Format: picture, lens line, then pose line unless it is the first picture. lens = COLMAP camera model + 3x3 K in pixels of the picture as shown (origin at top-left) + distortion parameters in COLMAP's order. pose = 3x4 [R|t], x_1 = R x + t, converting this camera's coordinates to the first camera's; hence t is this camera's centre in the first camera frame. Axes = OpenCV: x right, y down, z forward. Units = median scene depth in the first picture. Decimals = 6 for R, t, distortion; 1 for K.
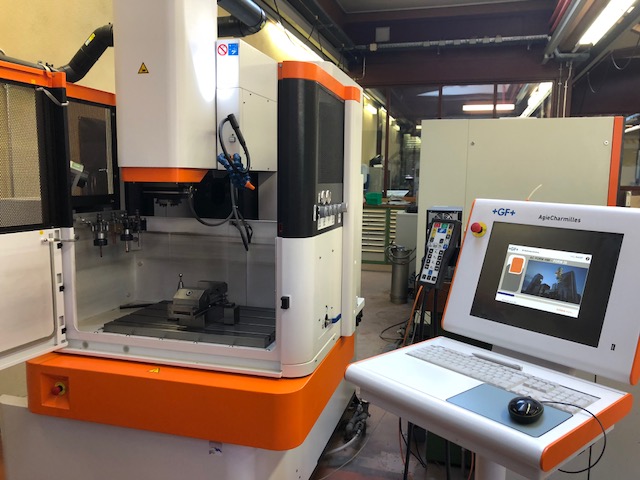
lens RADIAL K [[533.9, 0, 320.0], [0, 533.9, 240.0], [0, 0, 1]] dist [0.010524, -0.005824]
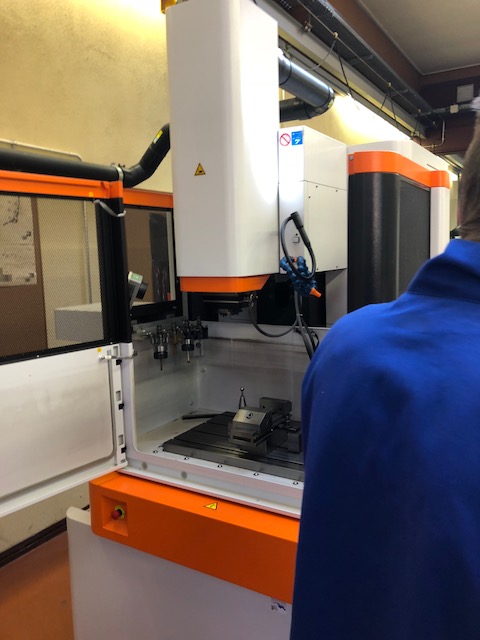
lens RADIAL K [[527.1, 0, 249.9], [0, 527.1, 316.6], [0, 0, 1]] dist [0.072970, -0.093348]
pose [[0.965809, -0.005470, -0.259197, -0.011314], [0.007303, 0.999955, 0.006107, -0.070454], [0.259152, -0.007791, 0.965805, 0.133609]]
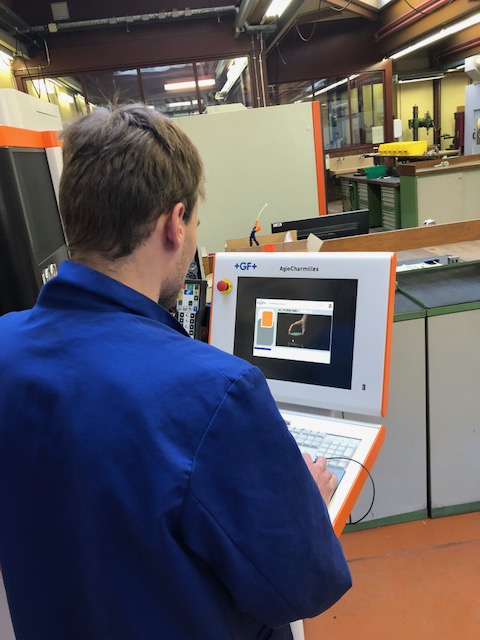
lens RADIAL K [[527.1, 0, 249.9], [0, 527.1, 316.6], [0, 0, 1]] dist [0.072970, -0.093348]
pose [[0.917214, -0.227877, 0.326787, 0.007787], [0.167970, 0.964987, 0.201459, -0.119157], [-0.361254, -0.129891, 0.923377, 0.063170]]
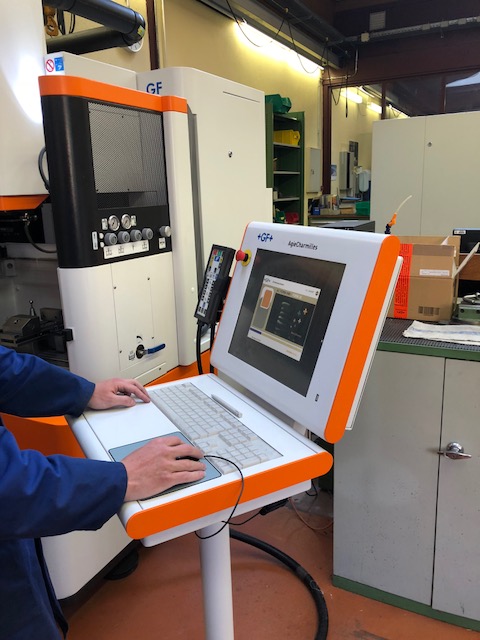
lens RADIAL K [[533.9, 0, 240.0], [0, 533.9, 320.0], [0, 0, 1]] dist [0.010524, -0.005824]
pose [[0.978793, 0.006050, -0.204762, 0.365478], [0.019894, 0.992032, 0.124404, -0.020658], [0.203883, -0.125839, 0.970874, 0.094409]]
